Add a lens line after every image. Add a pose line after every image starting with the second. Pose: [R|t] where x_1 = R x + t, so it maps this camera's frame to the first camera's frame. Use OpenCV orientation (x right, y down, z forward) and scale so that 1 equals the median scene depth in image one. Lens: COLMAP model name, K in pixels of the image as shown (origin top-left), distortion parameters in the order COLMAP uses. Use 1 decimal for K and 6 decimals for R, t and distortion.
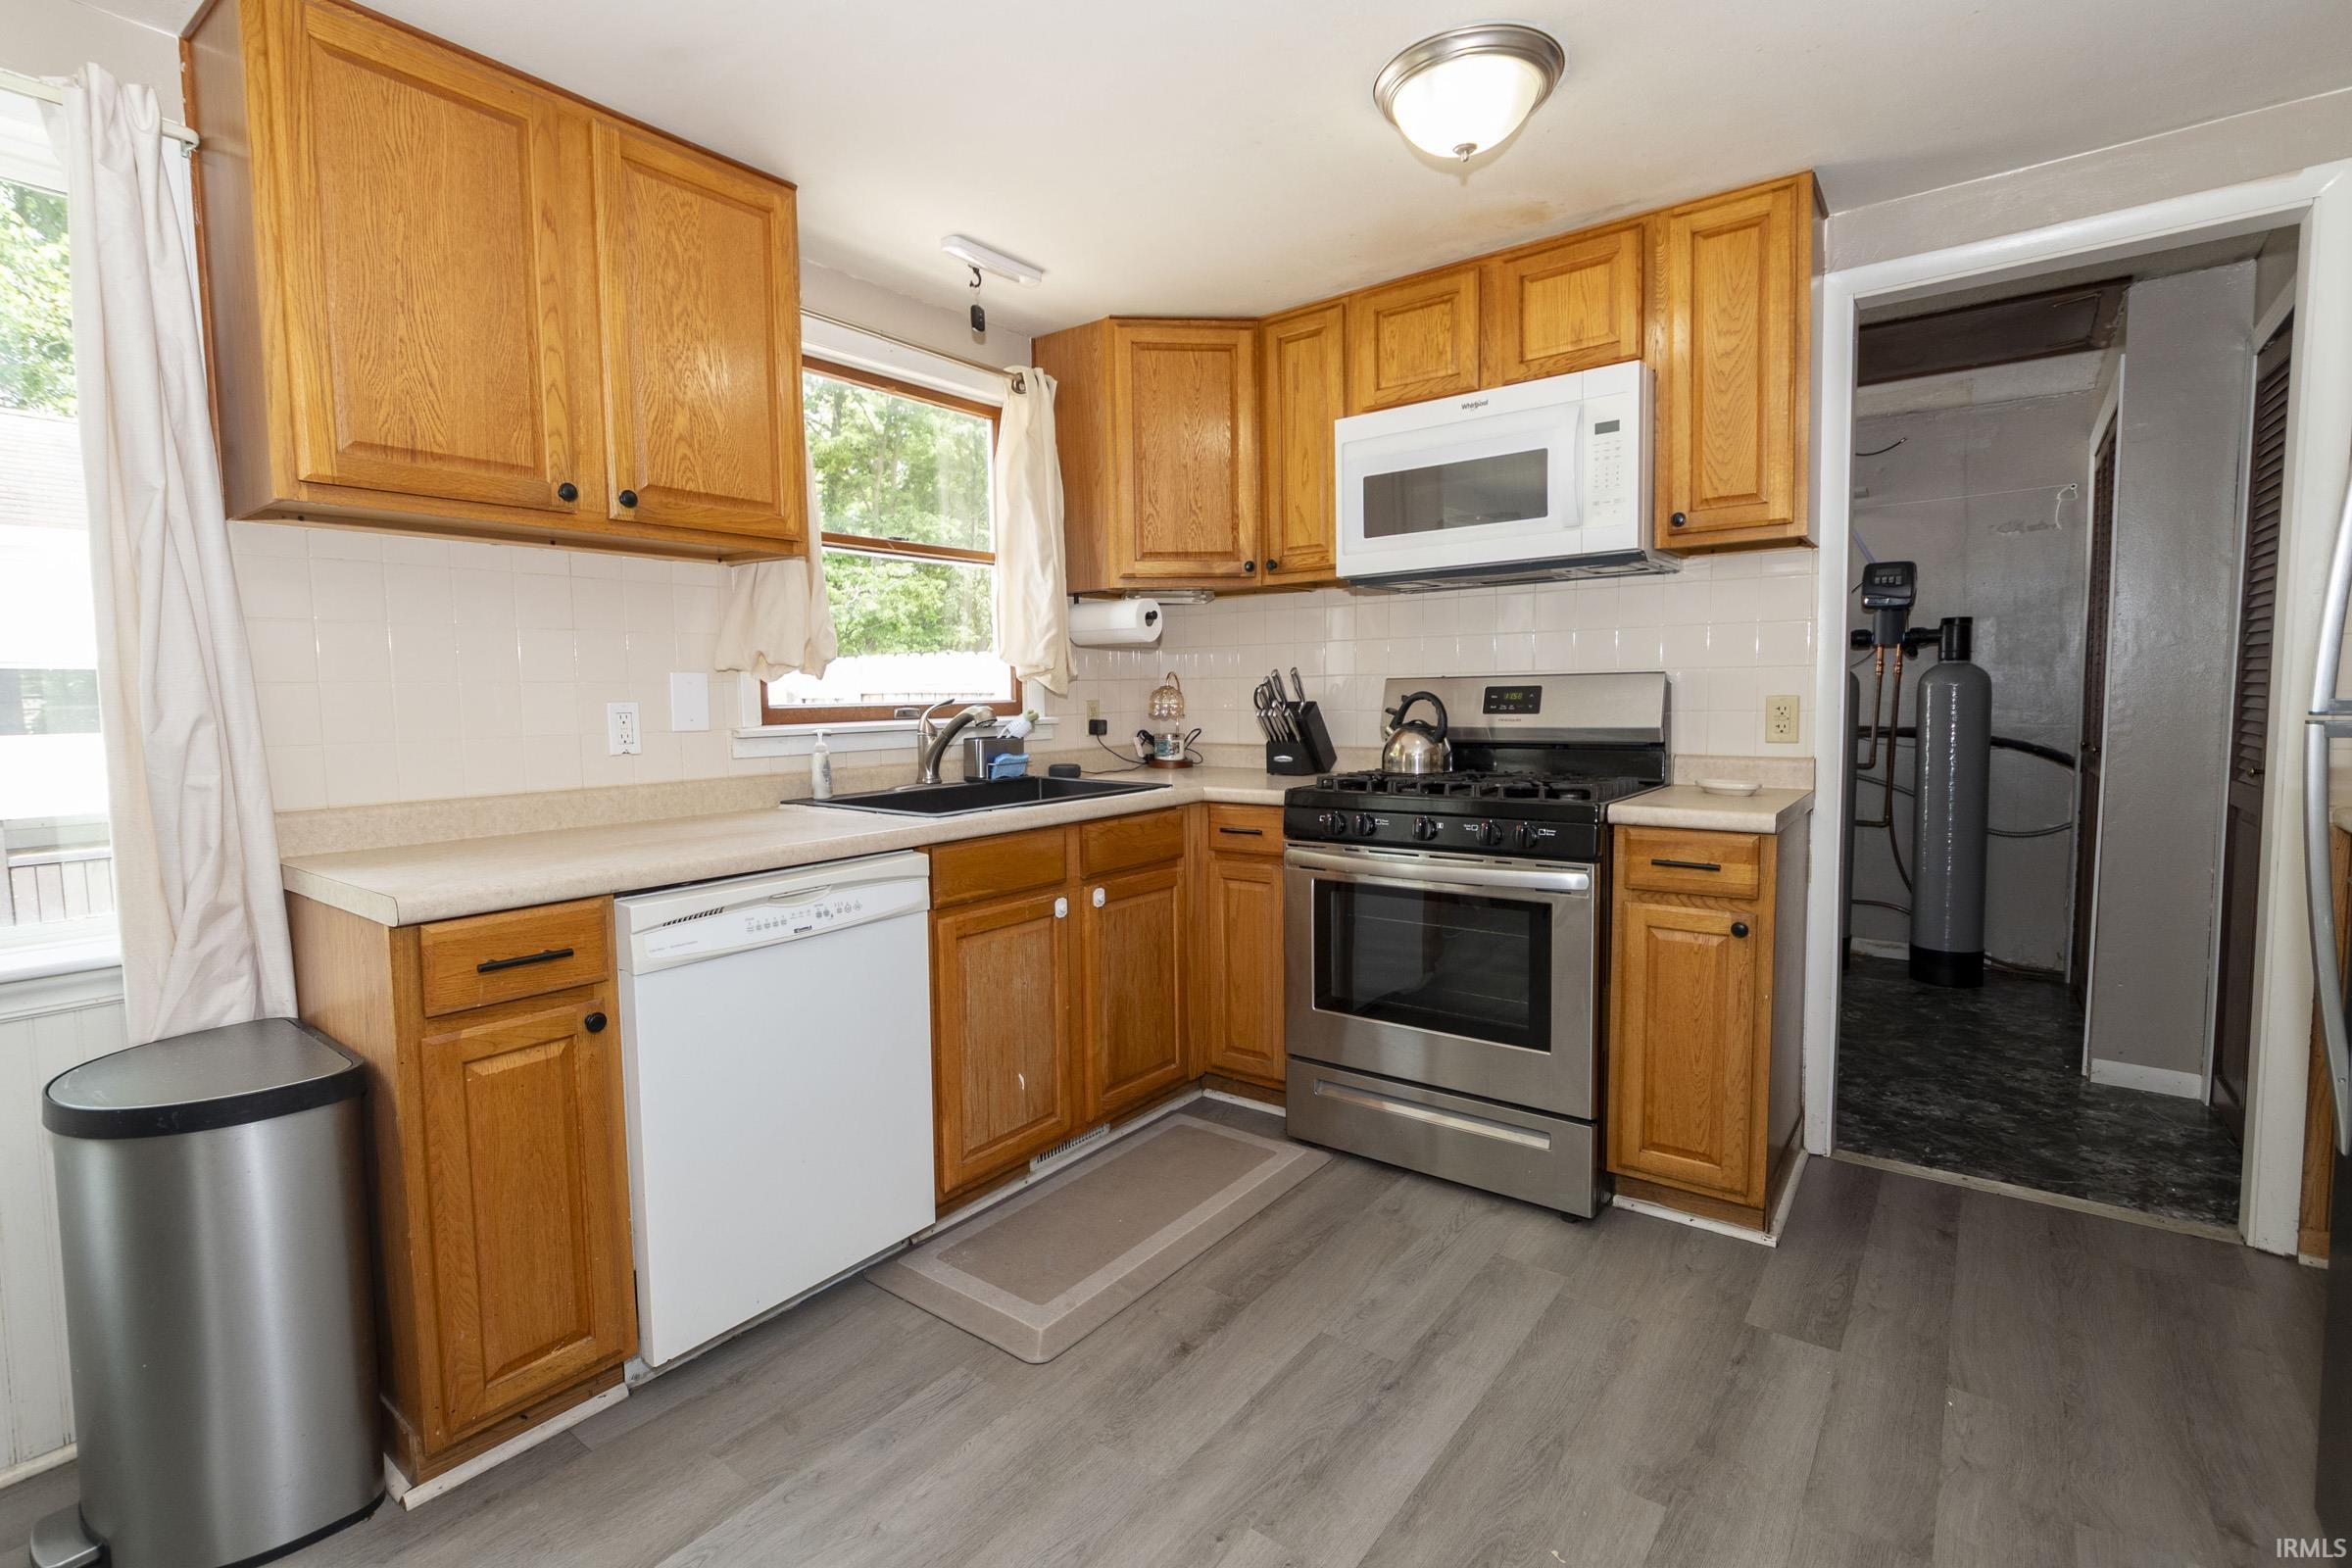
lens RADIAL K [[1084.2, 0, 1149.3], [0, 1084.2, 768.1], [0, 0, 1]] dist [0.018291, -0.021349]
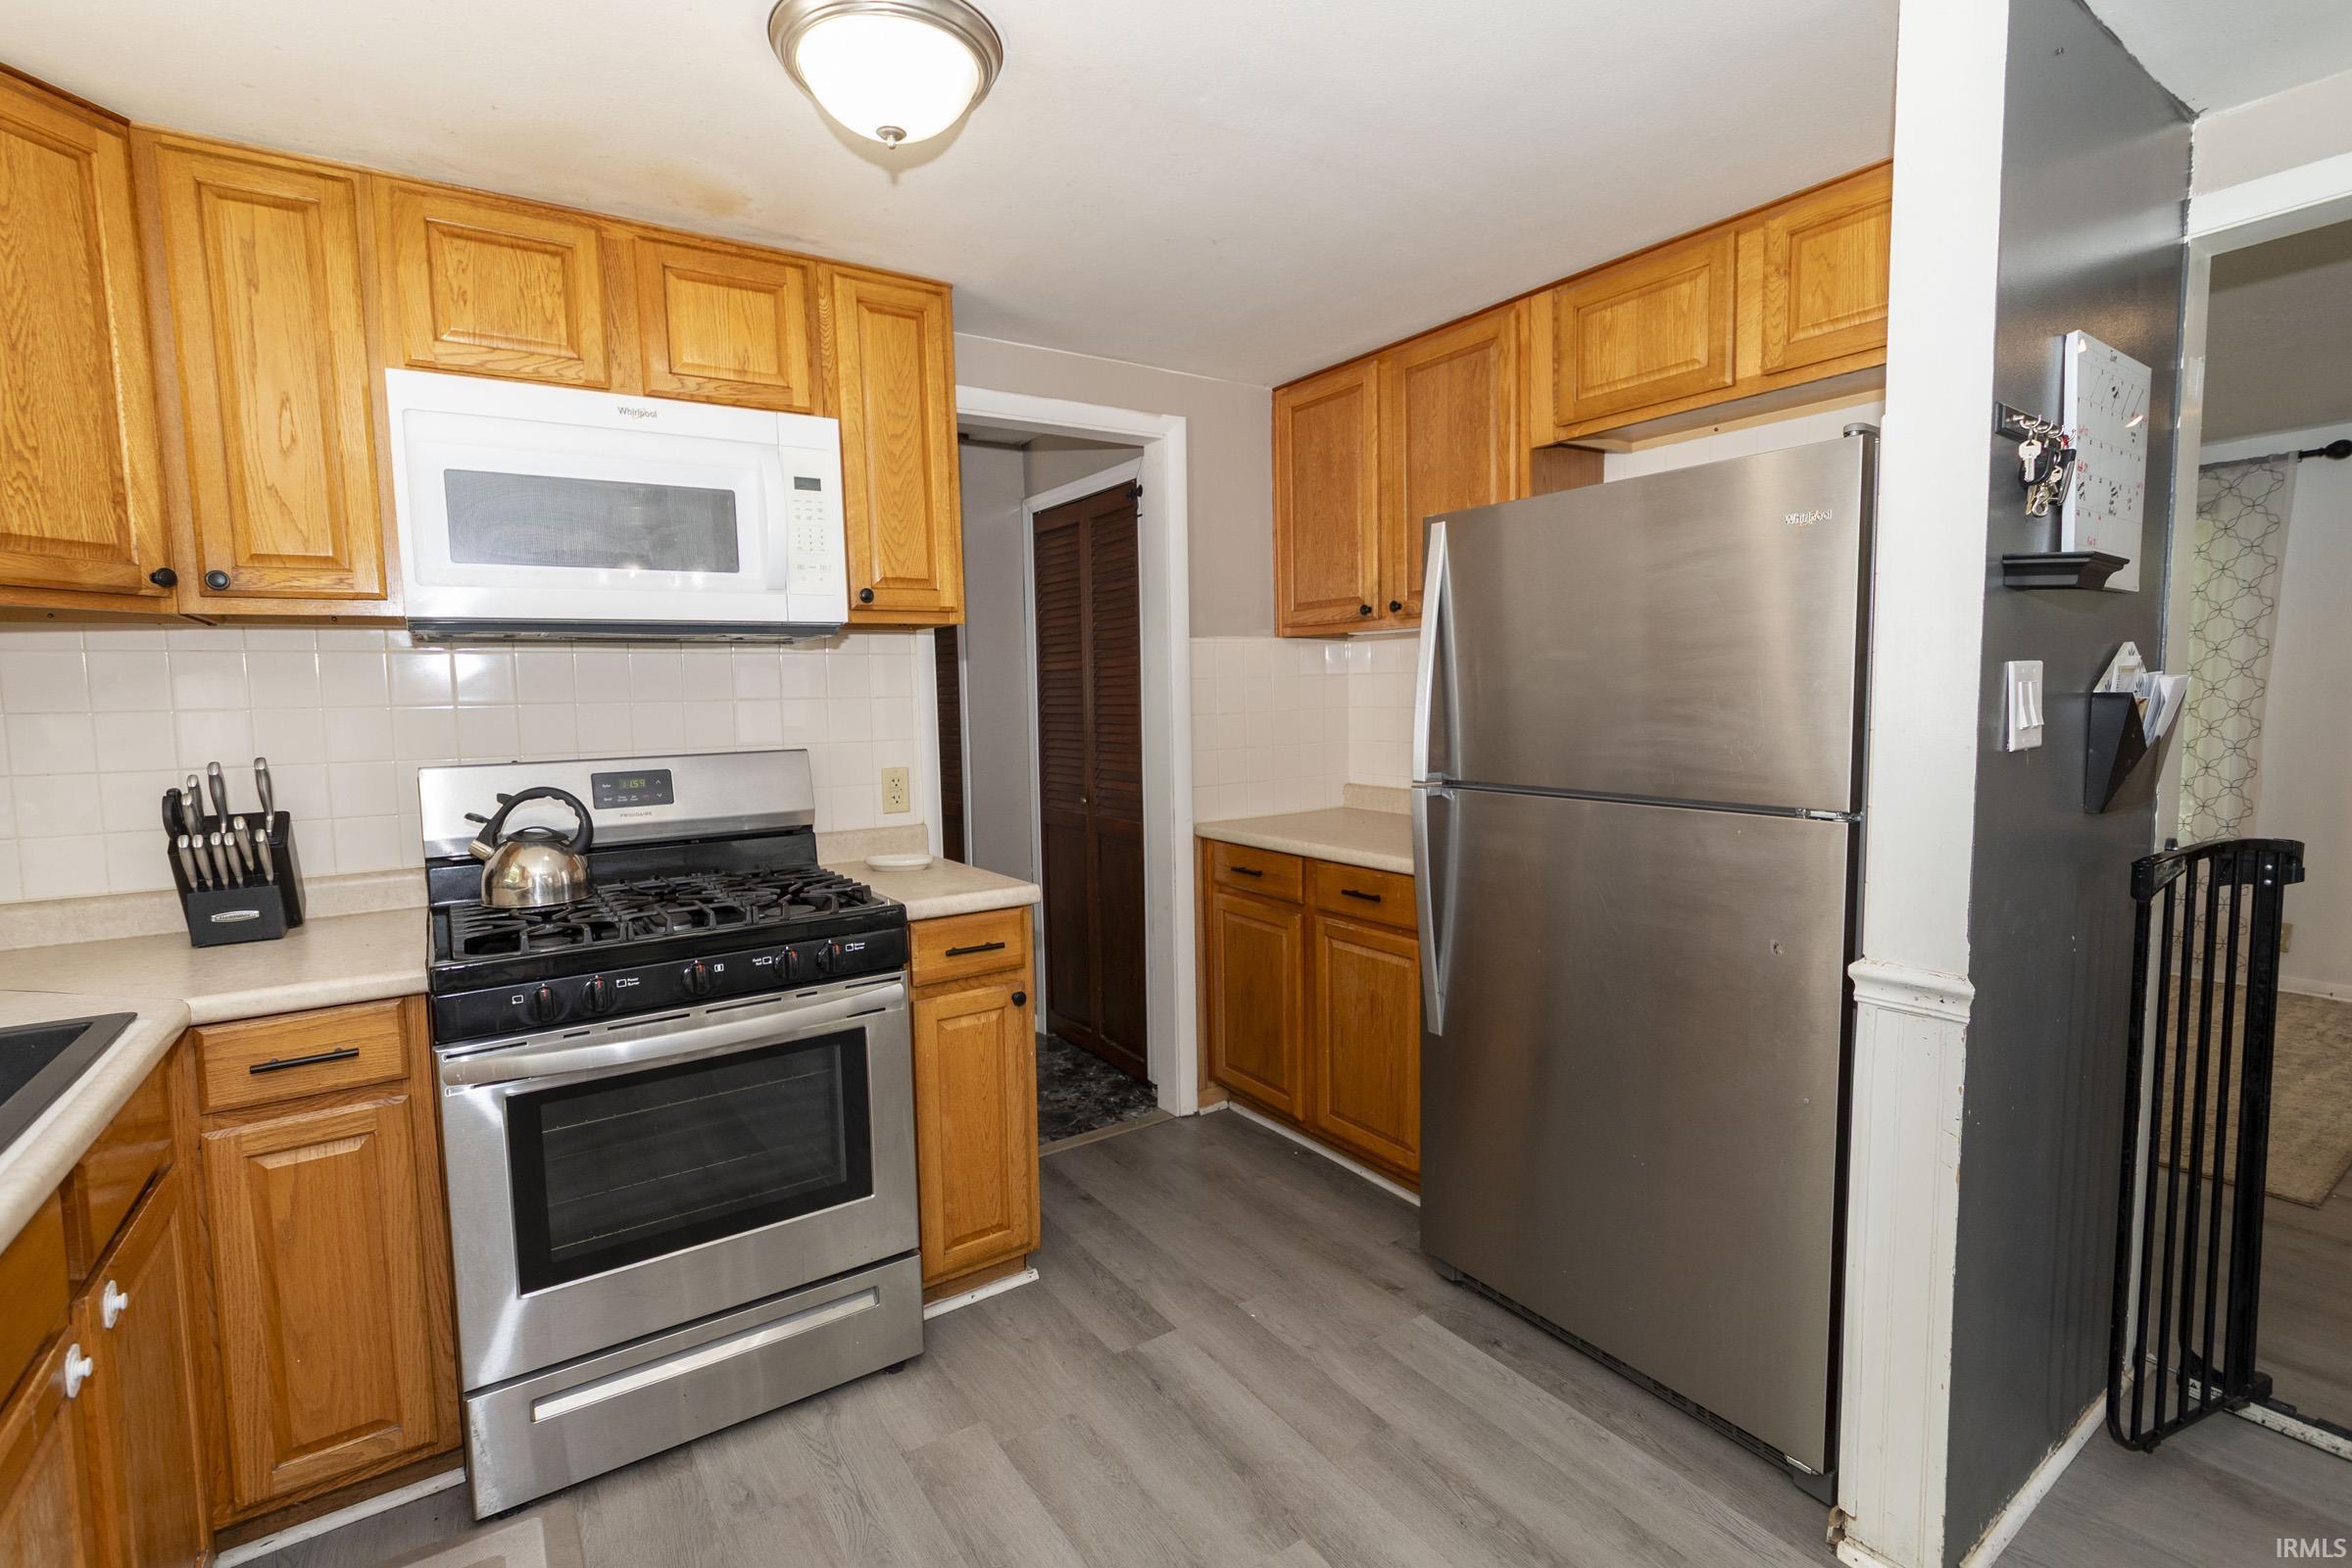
lens RADIAL K [[1064.8, 0, 1162.8], [0, 1064.8, 776.6], [0, 0, 1]] dist [-0.002290, -0.000514]
pose [[0.318271, -0.065309, 0.945747, -0.304688], [0.083429, 0.995683, 0.040681, -0.078919], [-0.944322, 0.065955, 0.322346, 0.425988]]
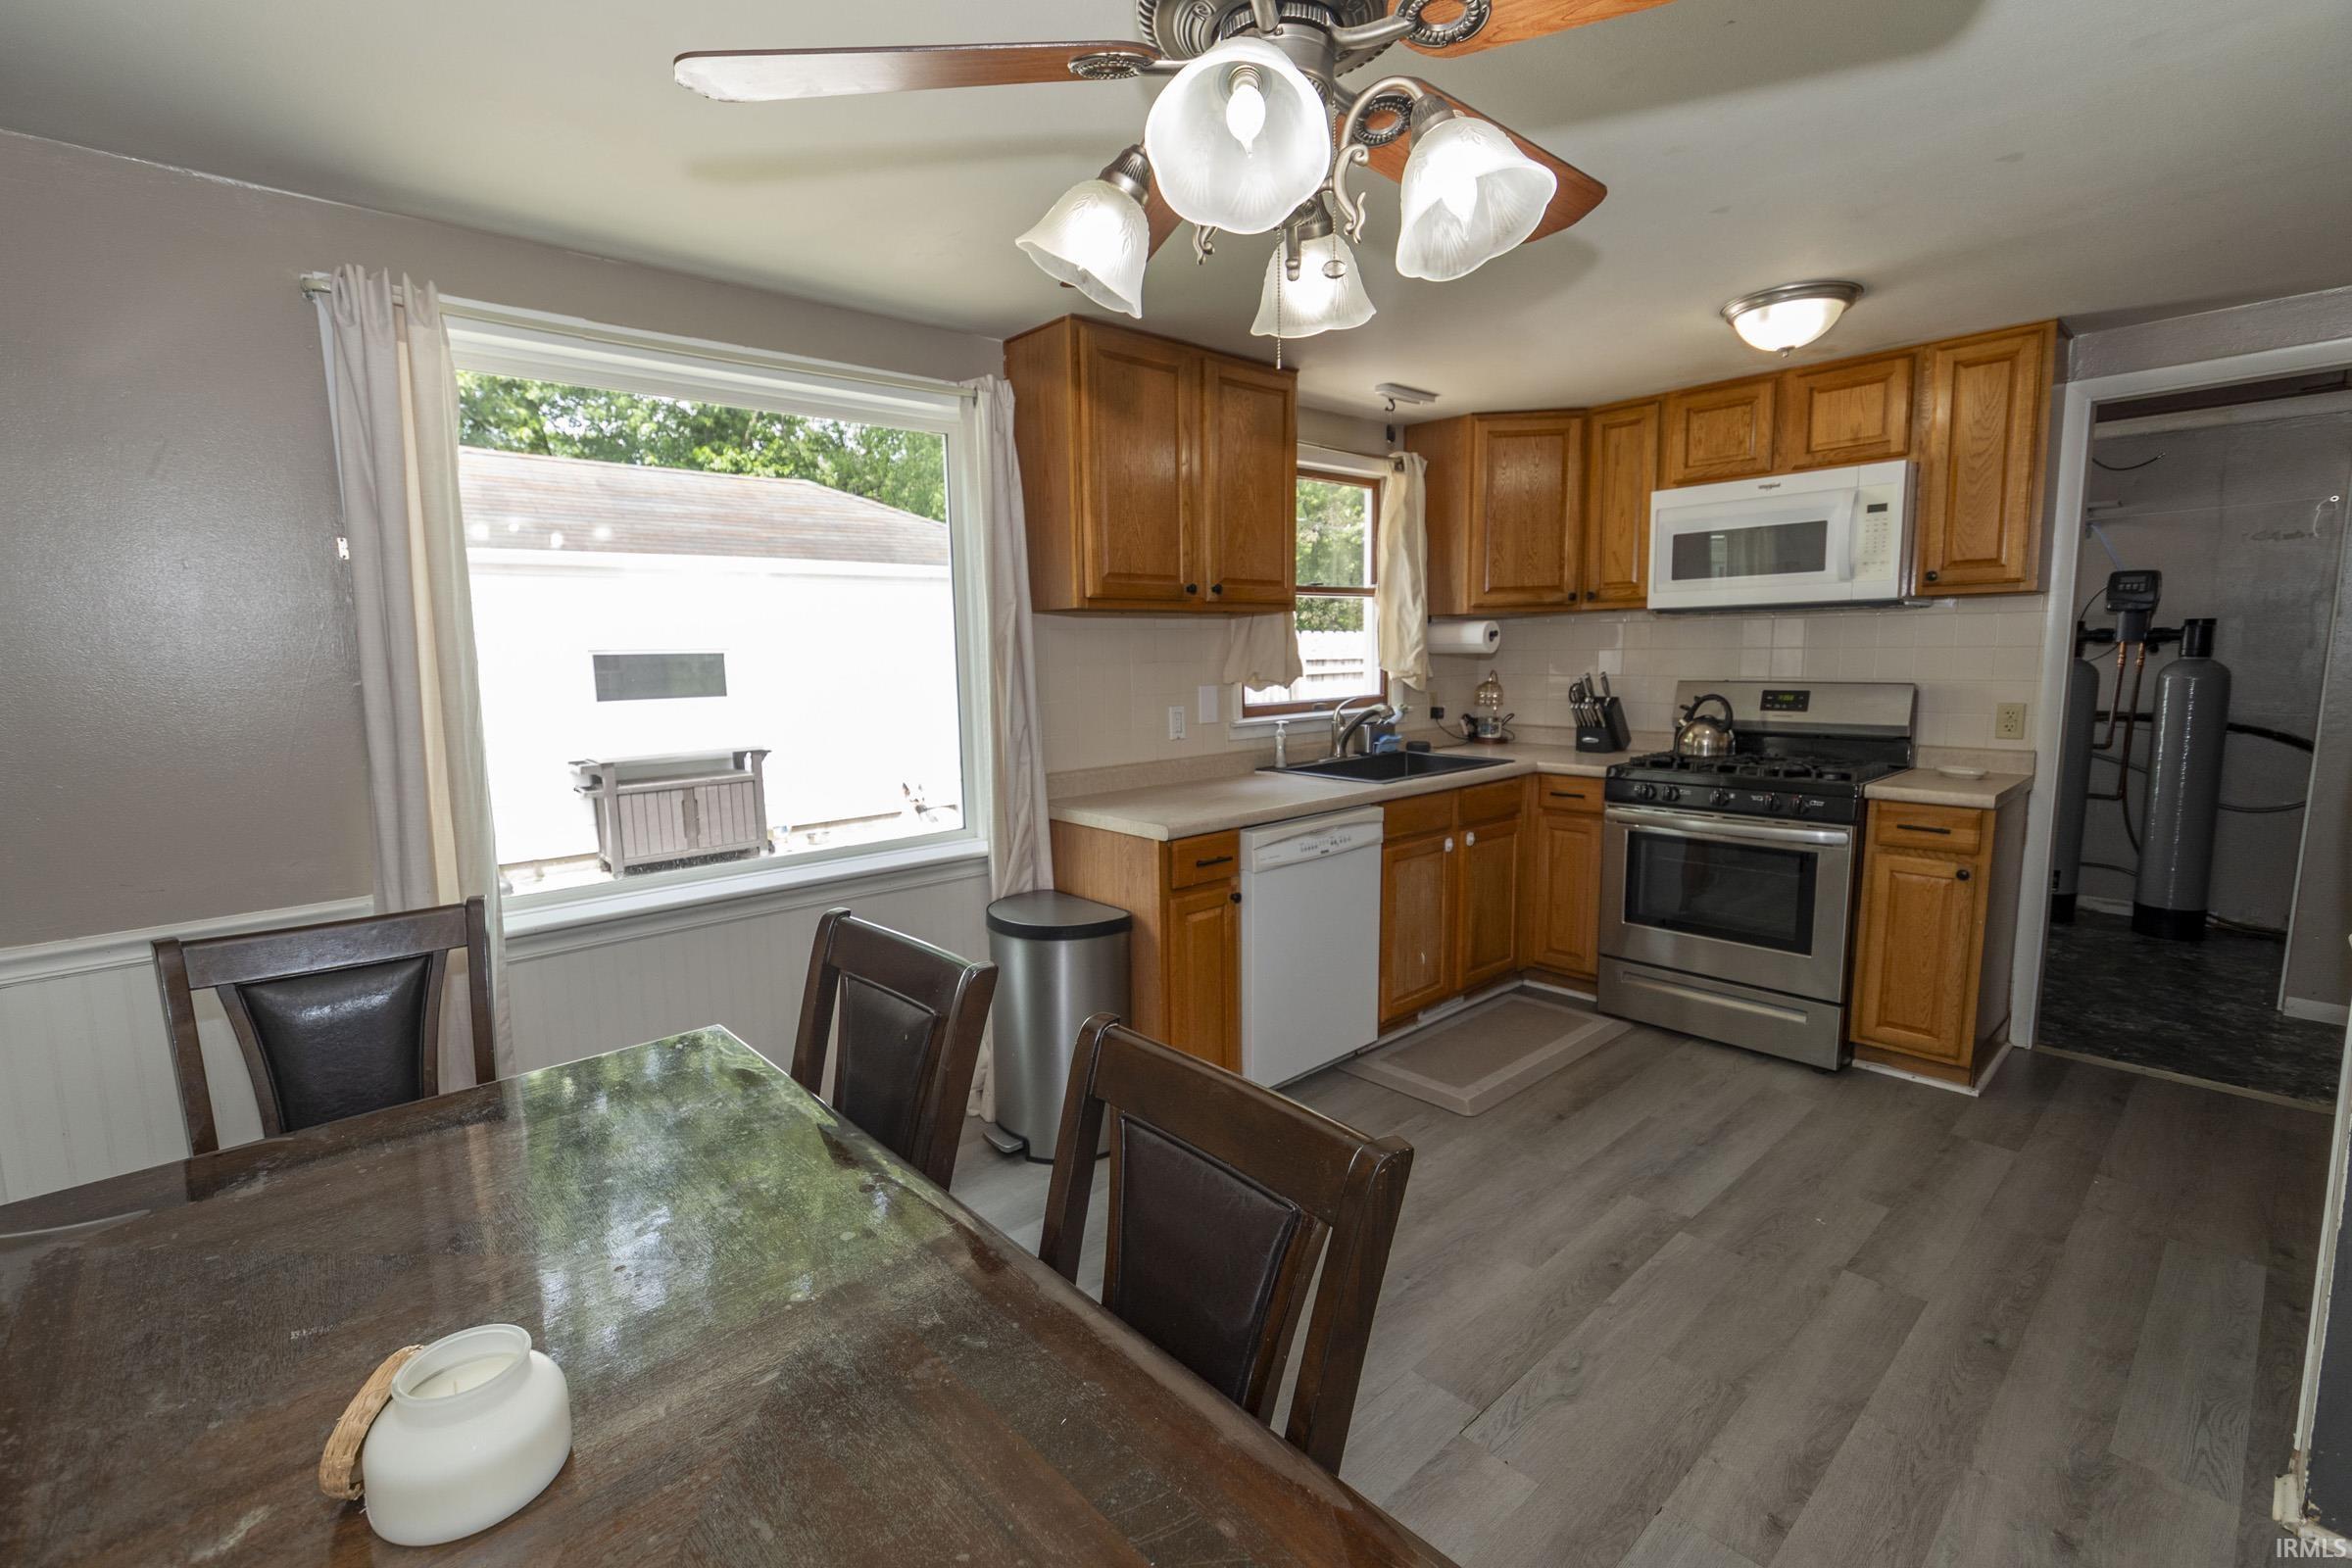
lens RADIAL K [[1039.1, 0, 1150.9], [0, 1039.1, 779.9], [0, 0, 1]] dist [0.008588, -0.007103]
pose [[0.983518, 0.021527, -0.179527, -0.216945], [-0.010495, 0.998010, 0.062178, -0.041180], [0.180508, -0.059269, 0.981786, -0.434966]]
